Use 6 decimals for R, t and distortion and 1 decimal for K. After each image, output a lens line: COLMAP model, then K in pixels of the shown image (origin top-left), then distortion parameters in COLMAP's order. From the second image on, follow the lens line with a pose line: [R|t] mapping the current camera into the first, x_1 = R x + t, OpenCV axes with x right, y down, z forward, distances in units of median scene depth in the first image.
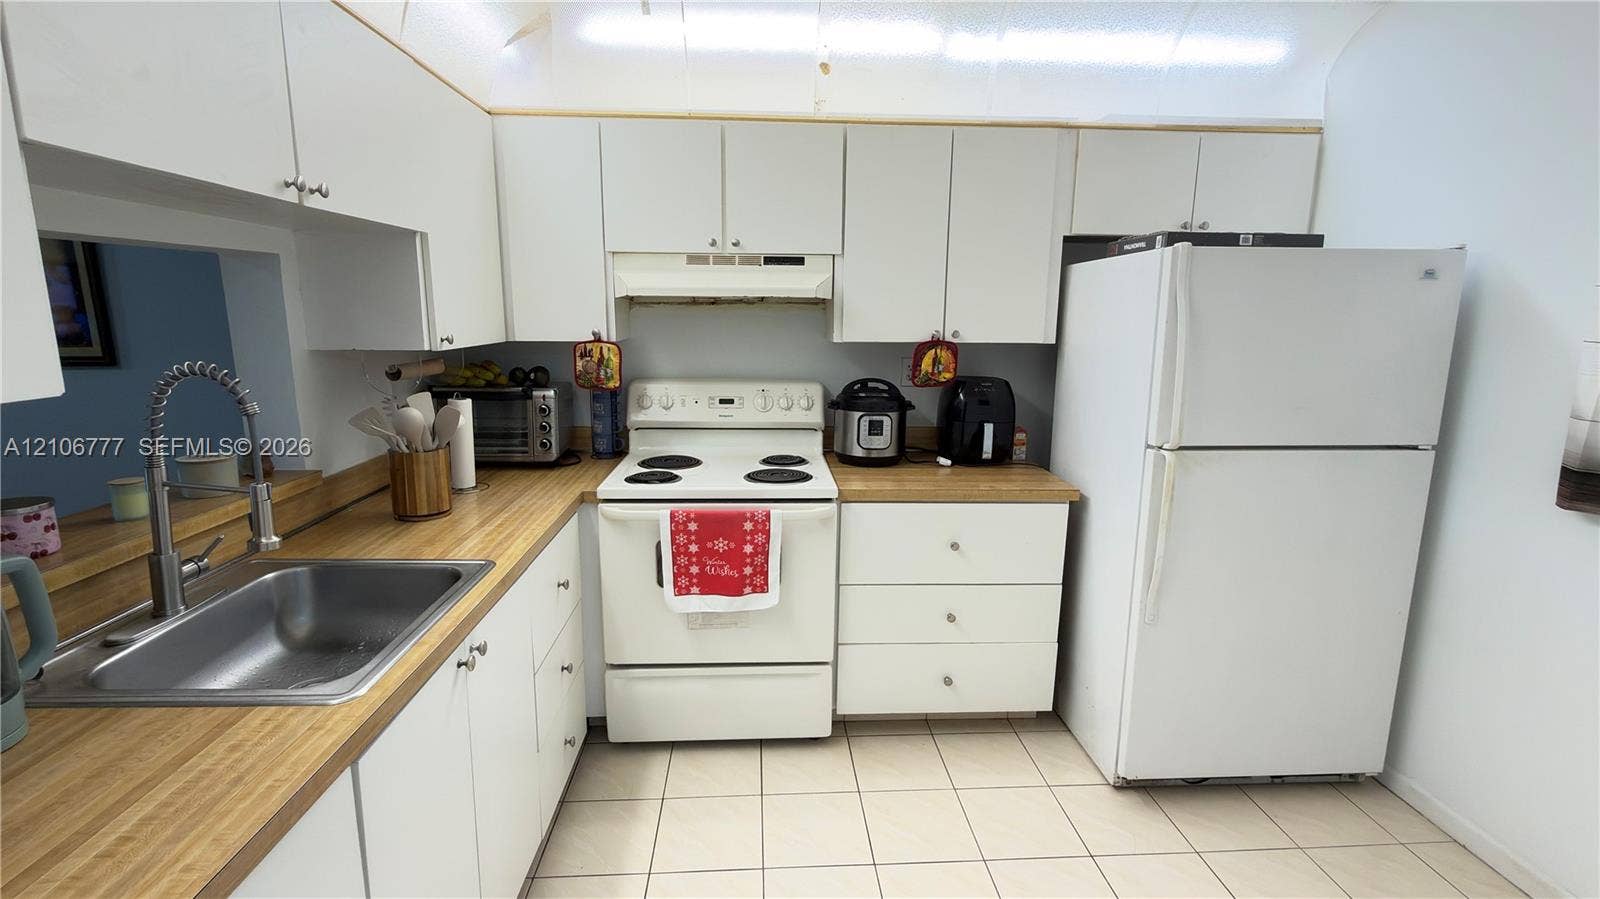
lens RADIAL K [[744.9, 0, 800.0], [0, 744.9, 449.5], [0, 0, 1]] dist [0.002694, 0.000031]
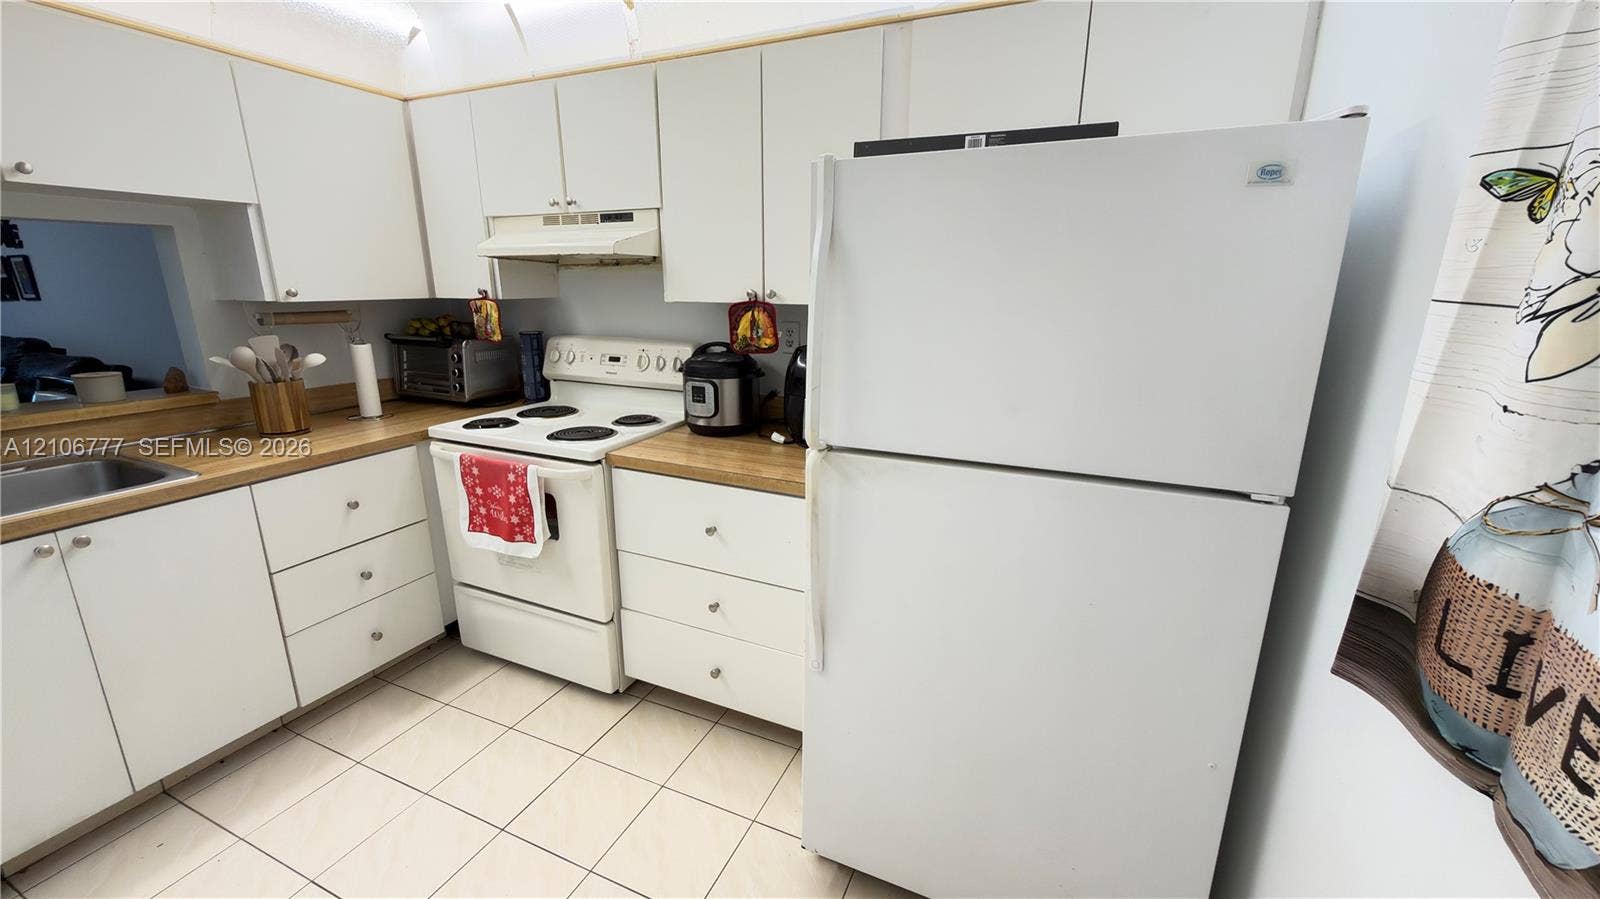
lens RADIAL K [[638.7, 0, 797.7], [0, 638.7, 447.8], [0, 0, 1]] dist [0.000462, 0.000053]
pose [[0.886158, 0.112771, -0.449451, 0.612041], [-0.083905, 0.992951, 0.083710, -0.041942], [0.455723, -0.036469, 0.889374, 0.349304]]
